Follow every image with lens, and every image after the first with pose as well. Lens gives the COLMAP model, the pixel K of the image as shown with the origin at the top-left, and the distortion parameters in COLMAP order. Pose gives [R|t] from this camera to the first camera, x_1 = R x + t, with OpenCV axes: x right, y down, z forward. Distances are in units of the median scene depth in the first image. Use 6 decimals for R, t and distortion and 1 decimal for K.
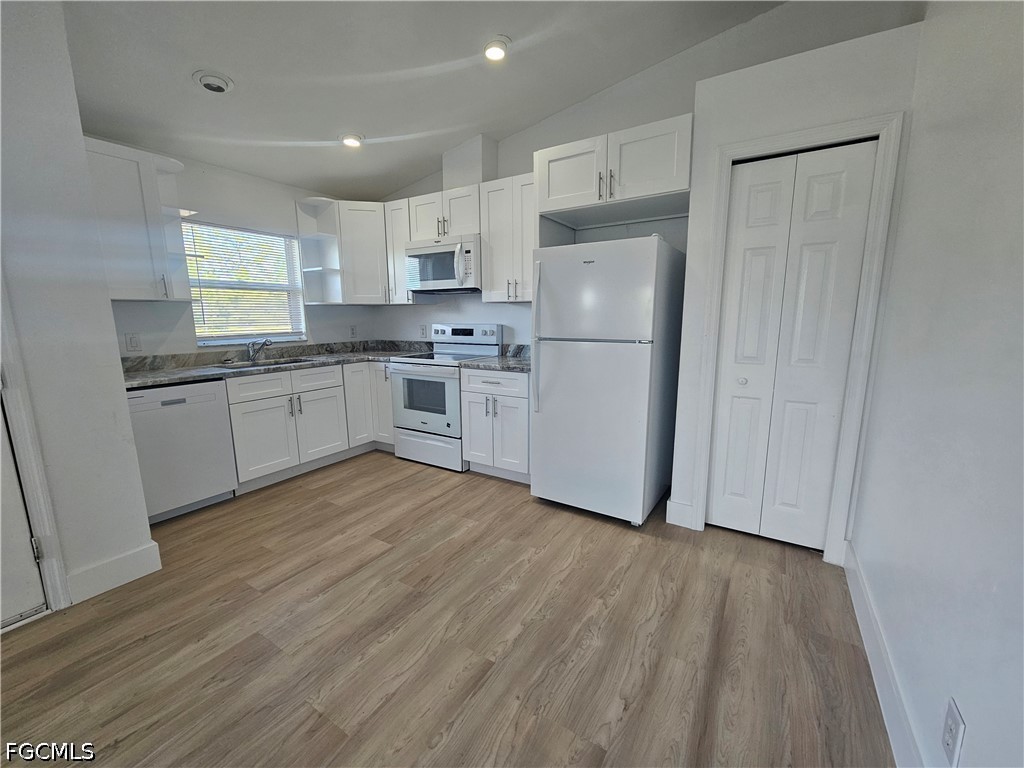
lens RADIAL K [[414.5, 0, 513.7], [0, 414.5, 391.2], [0, 0, 1]] dist [-0.001292, 0.000469]
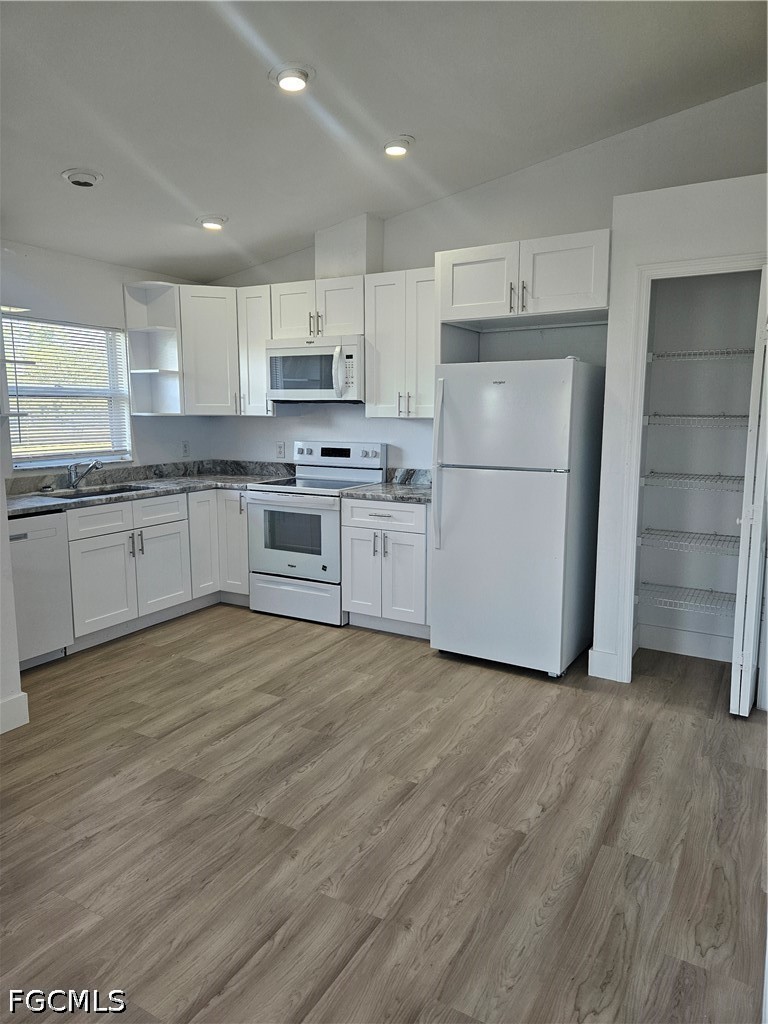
lens RADIAL K [[692.2, 0, 380.8], [0, 692.2, 507.6], [0, 0, 1]] dist [0.053658, -0.008991]
pose [[0.999388, 0.002063, 0.034927, -0.123828], [-0.000779, 0.999324, -0.036747, 0.017221], [-0.034979, 0.036698, 0.998714, -0.475492]]
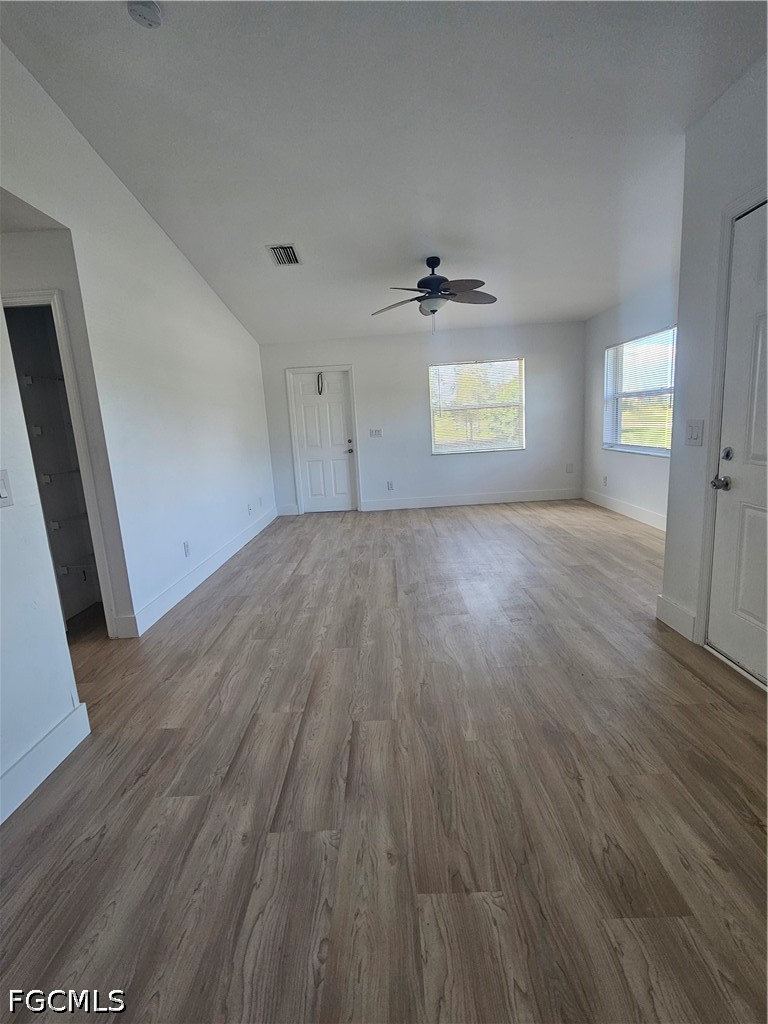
lens RADIAL K [[467.6, 0, 373.8], [0, 467.6, 507.0], [0, 0, 1]] dist [0.005348, 0.001196]
pose [[-0.858225, 0.151633, -0.490365, 0.023751], [-0.024205, 0.942347, 0.333760, -0.141143], [0.512703, 0.298310, -0.805076, 0.776517]]
